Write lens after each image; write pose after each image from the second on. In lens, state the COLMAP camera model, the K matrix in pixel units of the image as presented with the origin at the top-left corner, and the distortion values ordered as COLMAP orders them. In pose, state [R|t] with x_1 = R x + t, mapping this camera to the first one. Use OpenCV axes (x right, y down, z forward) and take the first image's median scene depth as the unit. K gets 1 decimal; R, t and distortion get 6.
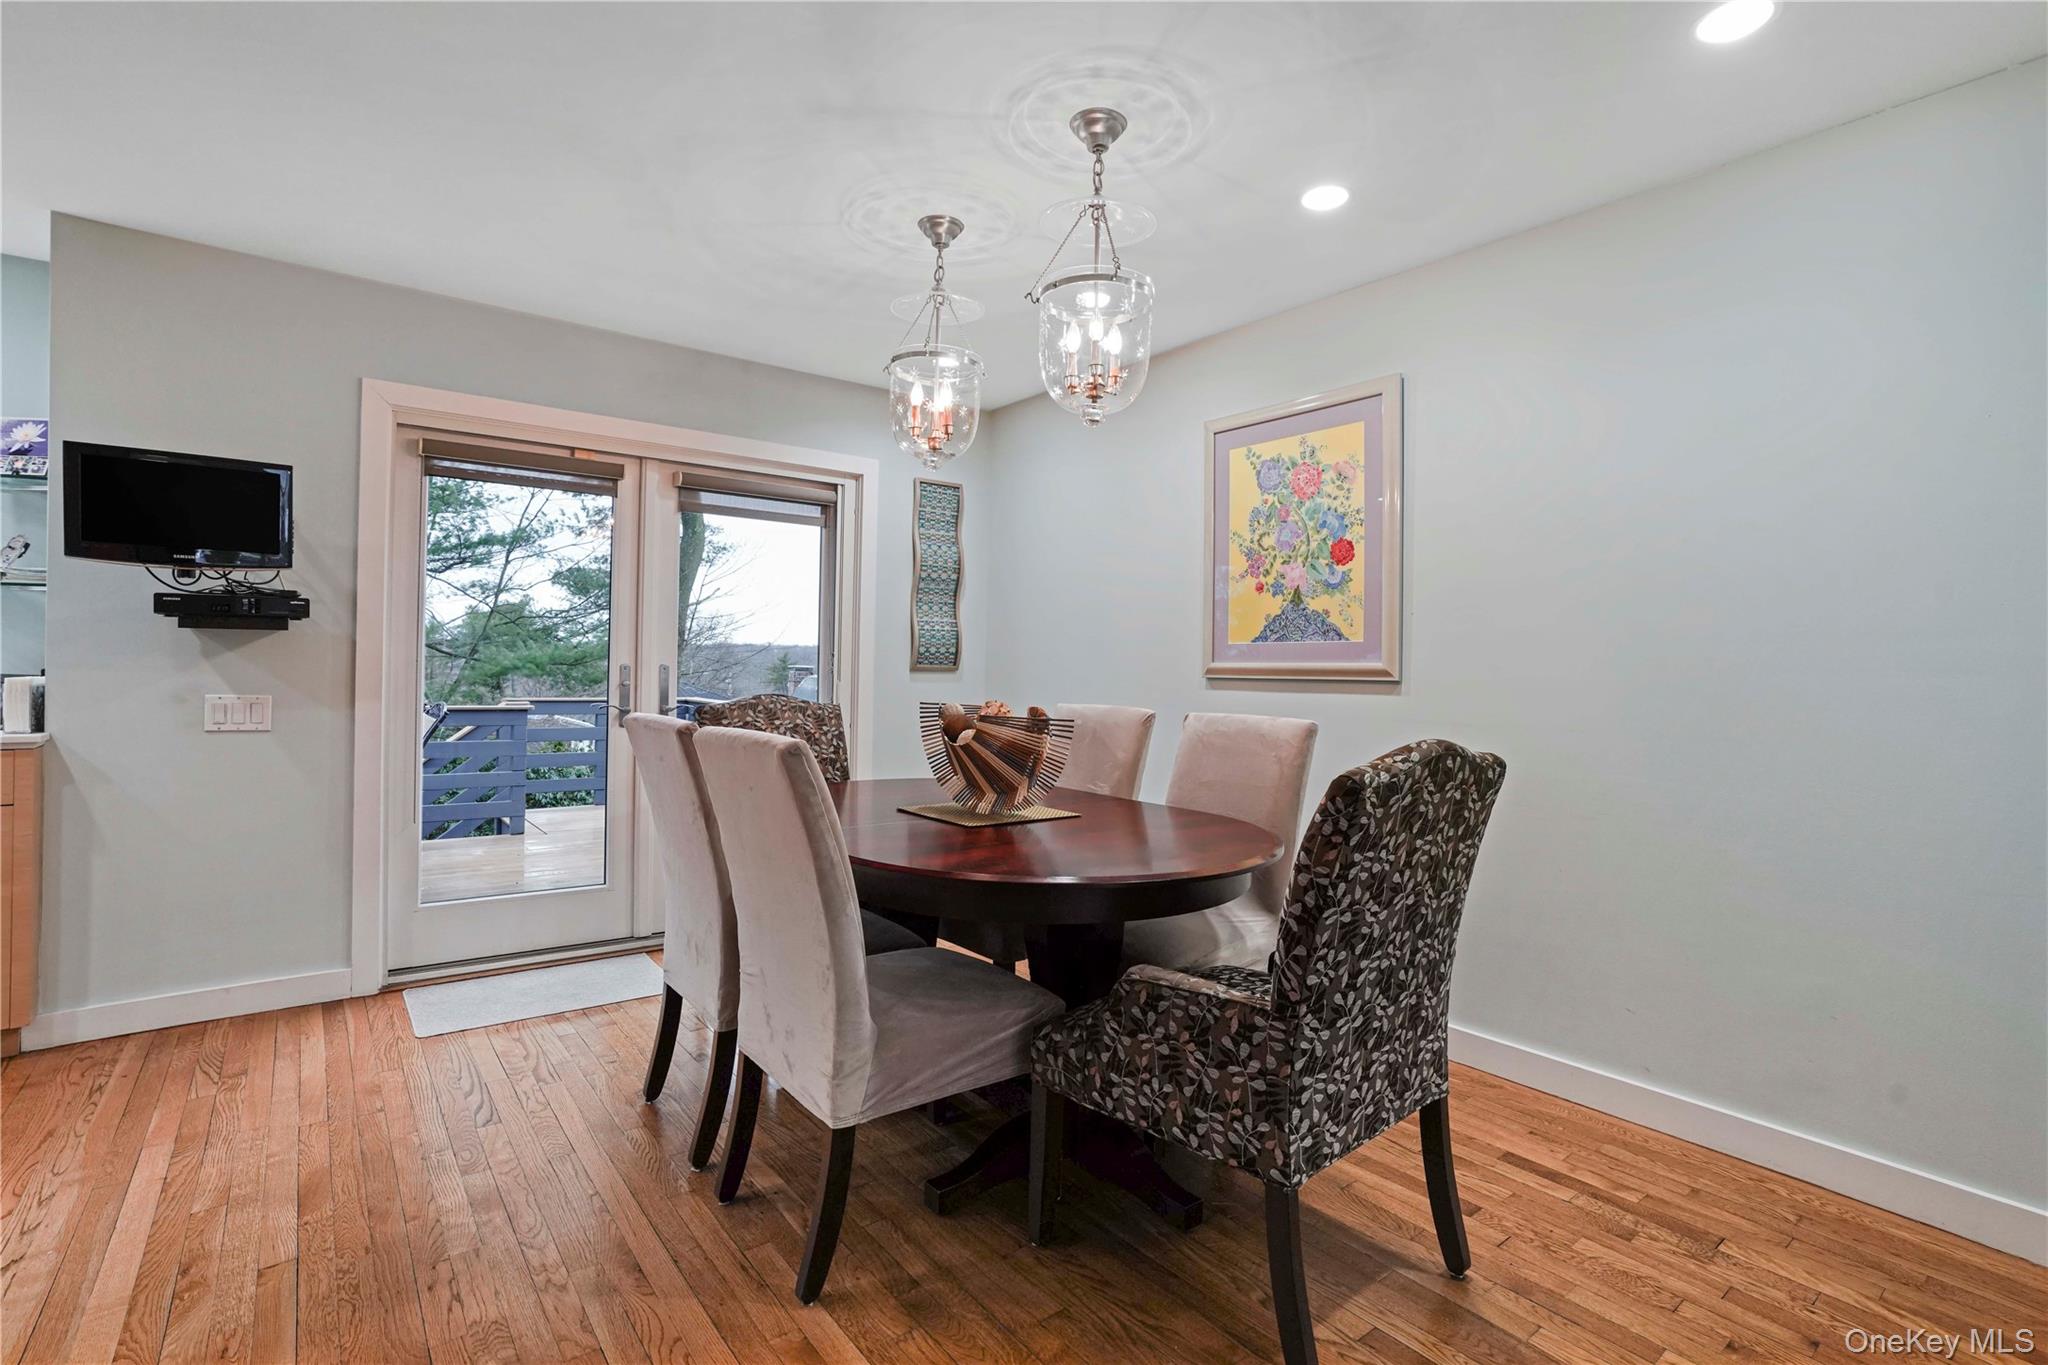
lens RADIAL K [[935.4, 0, 1057.0], [0, 935.4, 660.7], [0, 0, 1]] dist [-0.051787, 0.019495]
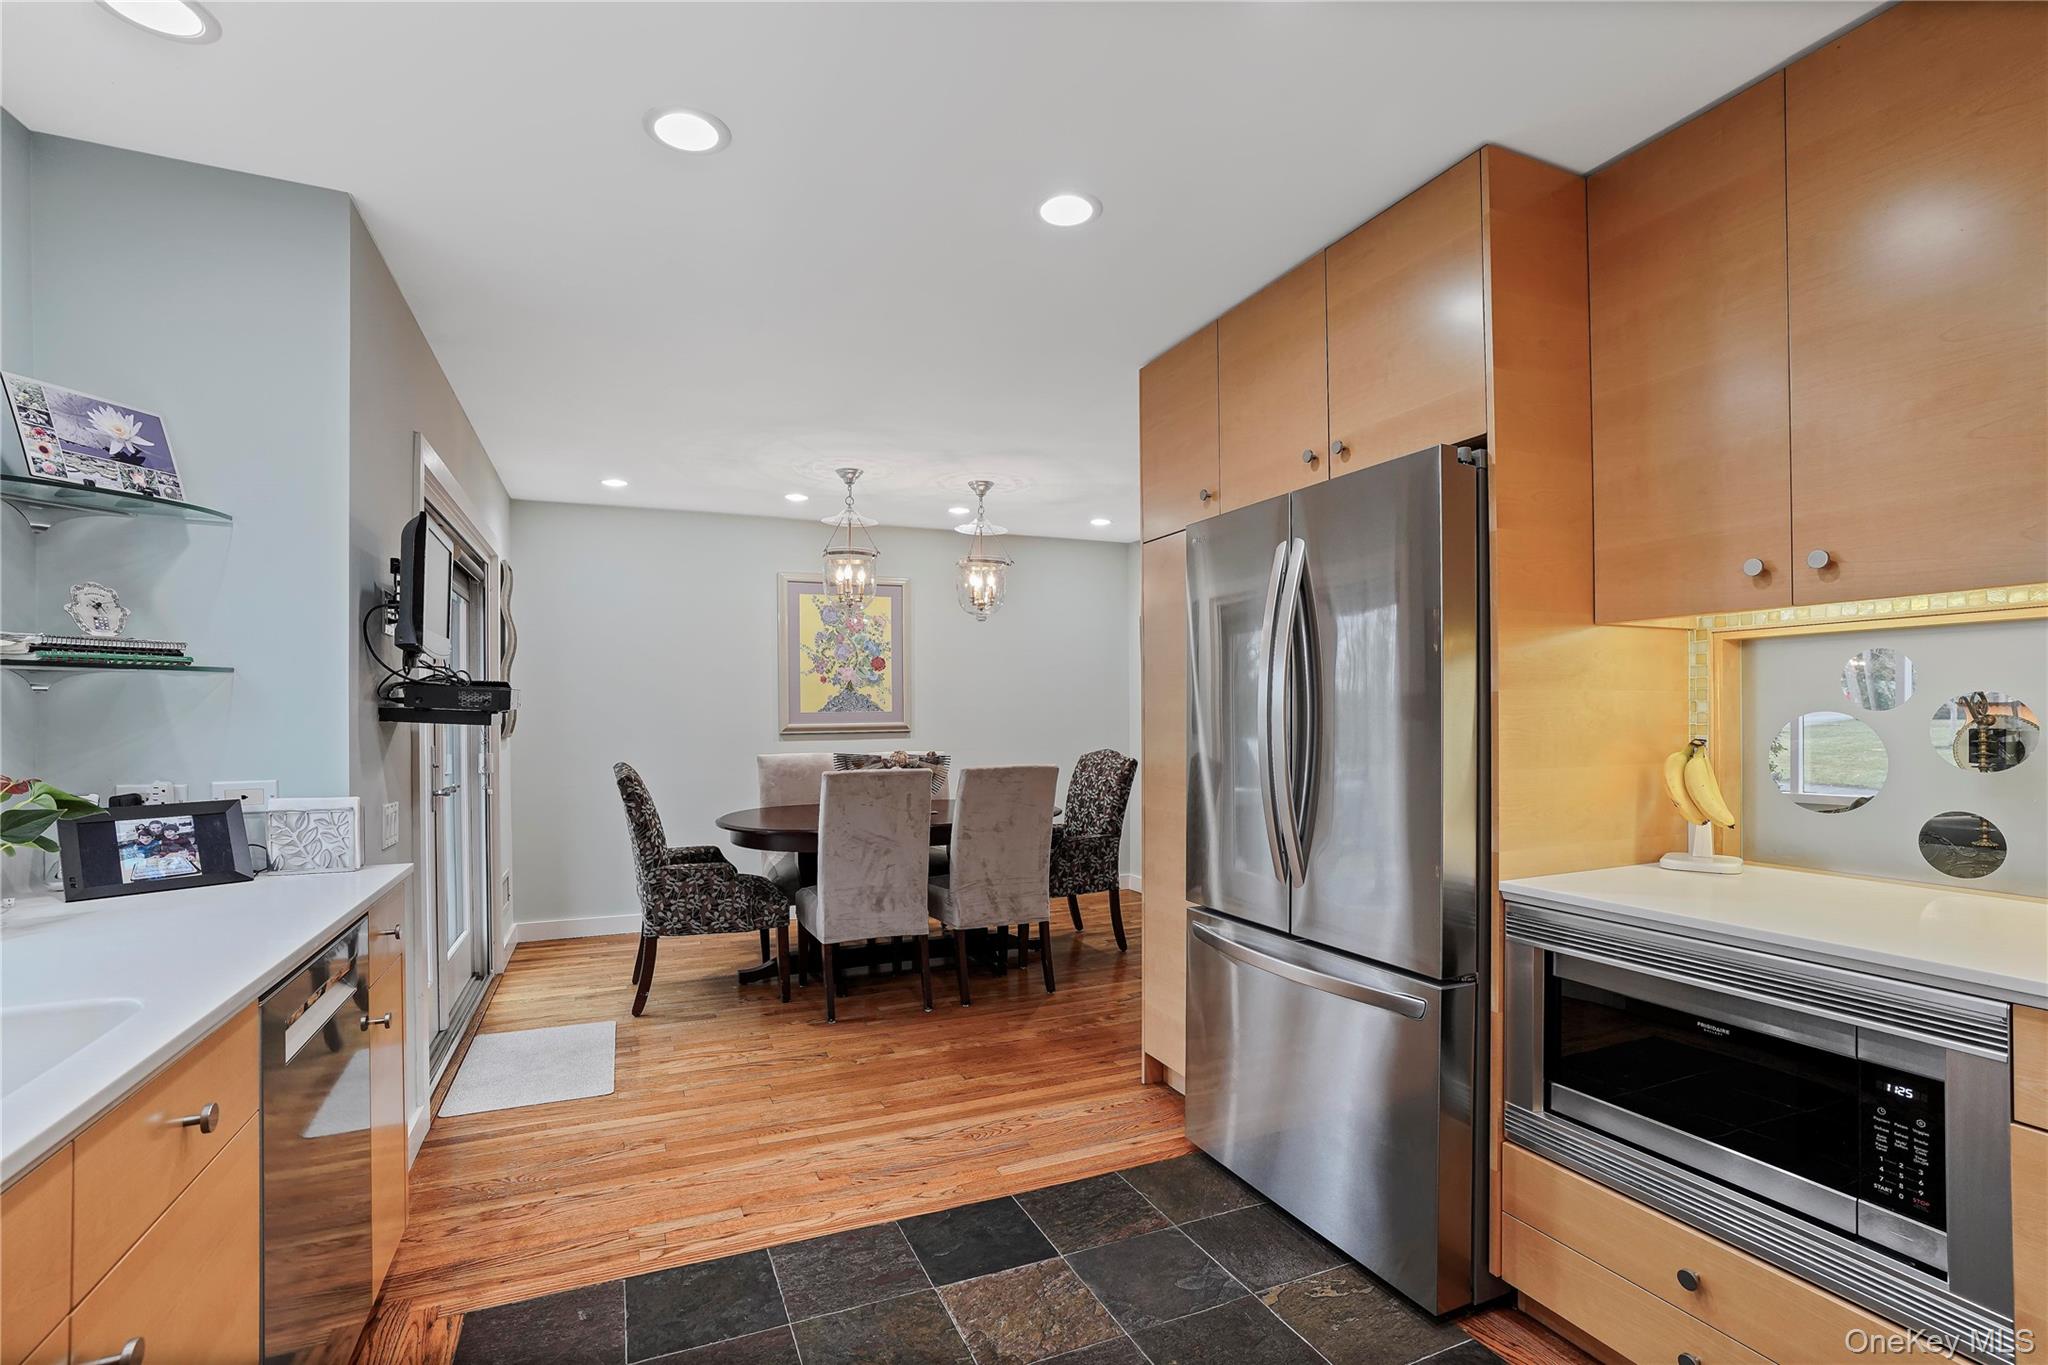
lens RADIAL K [[935.4, 0, 1019.0], [0, 935.4, 708.7], [0, 0, 1]] dist [-0.051787, 0.019495]
pose [[0.278509, -0.016726, 0.960288, -1.406421], [0.004040, 0.999860, 0.016244, -0.054593], [-0.960425, -0.000645, 0.278537, 0.192599]]
